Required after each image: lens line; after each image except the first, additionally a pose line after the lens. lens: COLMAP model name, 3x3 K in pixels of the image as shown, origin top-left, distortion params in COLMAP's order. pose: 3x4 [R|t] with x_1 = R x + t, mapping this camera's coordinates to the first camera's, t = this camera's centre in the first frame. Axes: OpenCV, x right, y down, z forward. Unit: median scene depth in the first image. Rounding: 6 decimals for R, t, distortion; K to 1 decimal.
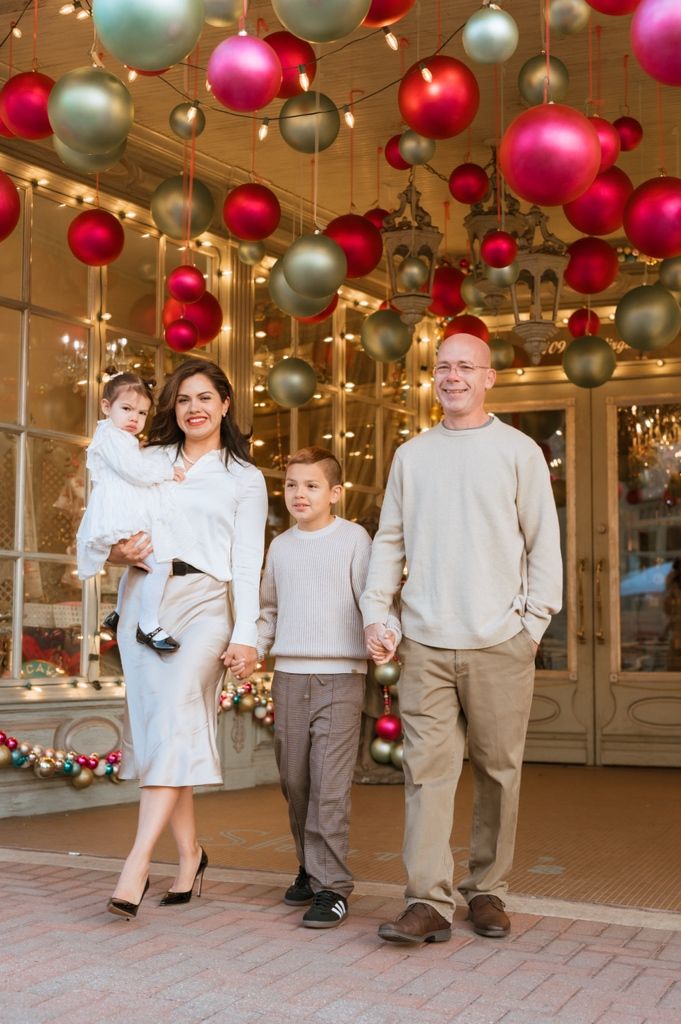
lens RADIAL K [[1401.8, 0, 340.5], [0, 1401.8, 512.0], [0, 0, 1]] dist [0.019748, 0.031064]
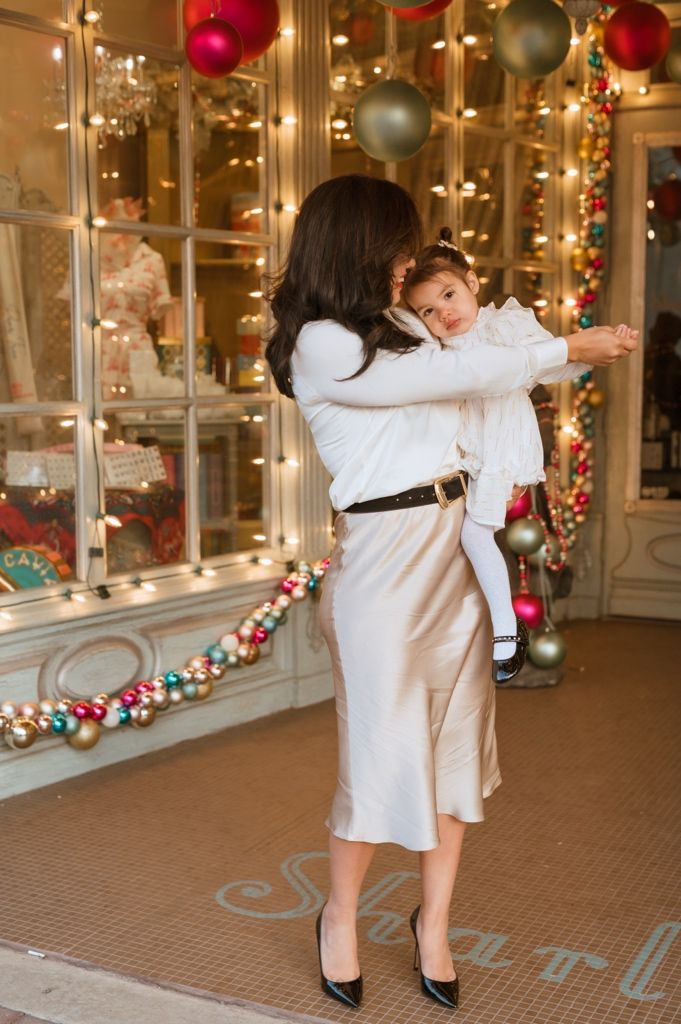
lens RADIAL K [[1401.8, 0, 340.5], [0, 1401.8, 512.0], [0, 0, 1]] dist [0.019748, 0.031064]
pose [[0.997827, -0.000401, -0.065882, -0.013269], [0.013608, 0.979674, 0.200135, -0.041902], [0.064463, -0.200597, 0.977551, 0.311551]]
